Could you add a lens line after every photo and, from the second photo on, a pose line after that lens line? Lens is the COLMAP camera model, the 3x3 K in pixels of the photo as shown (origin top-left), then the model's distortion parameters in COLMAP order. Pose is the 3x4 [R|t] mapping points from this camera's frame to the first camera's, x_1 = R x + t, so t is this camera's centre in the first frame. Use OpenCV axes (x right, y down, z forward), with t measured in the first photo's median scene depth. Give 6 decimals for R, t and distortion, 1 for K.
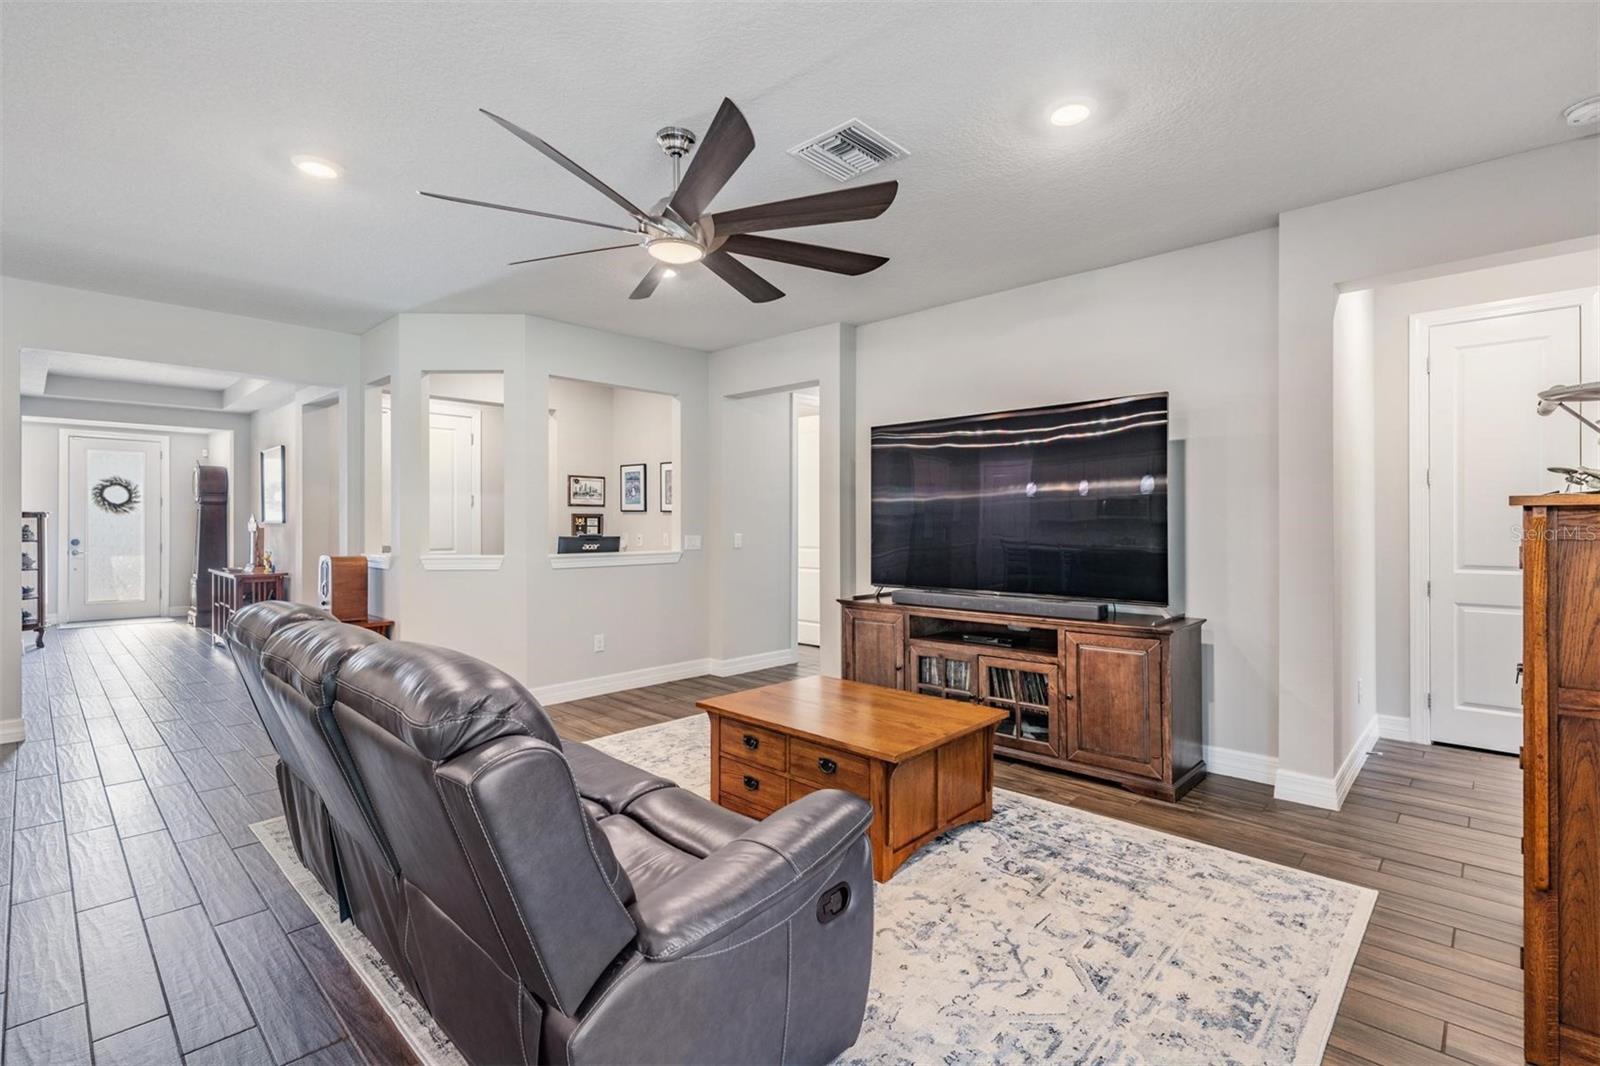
lens RADIAL K [[737.9, 0, 795.7], [0, 737.9, 521.7], [0, 0, 1]] dist [0.002326, -0.000022]
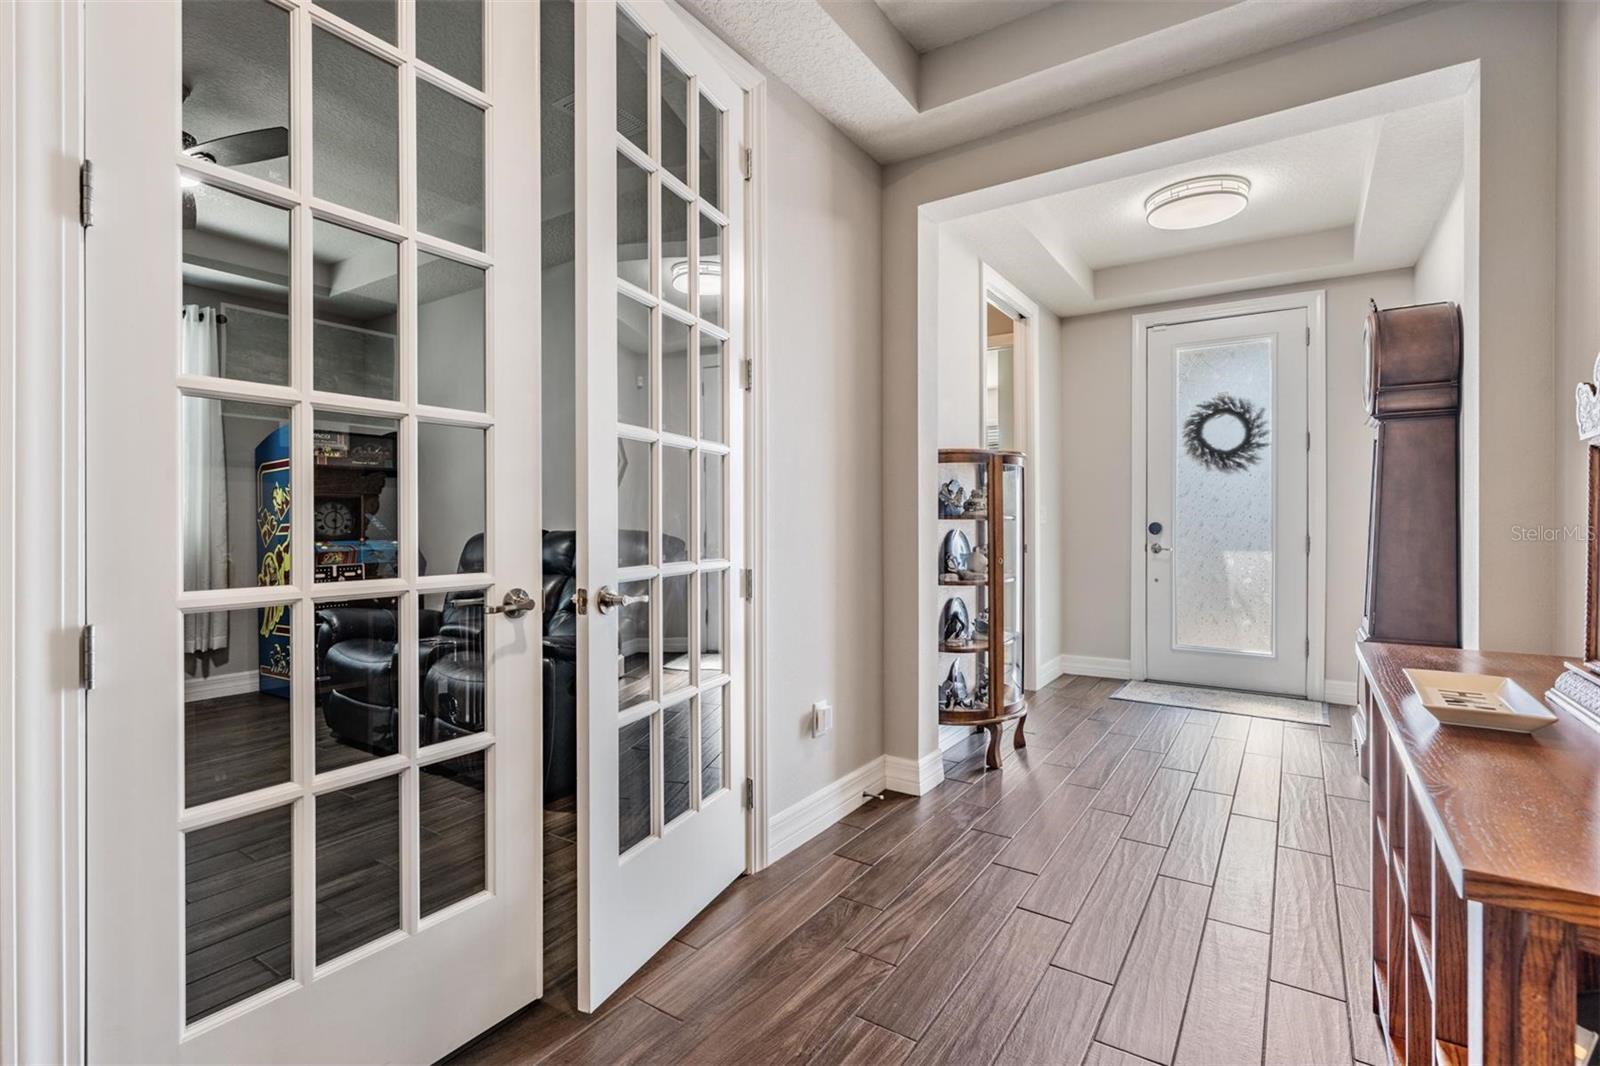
lens RADIAL K [[737.9, 0, 795.7], [0, 737.9, 521.7], [0, 0, 1]] dist [0.002326, -0.000022]
pose [[0.150198, 0.004768, -0.988644, -0.483259], [-0.003317, 0.999985, 0.004319, 0.021177], [0.988650, 0.002631, 0.150212, 0.652869]]
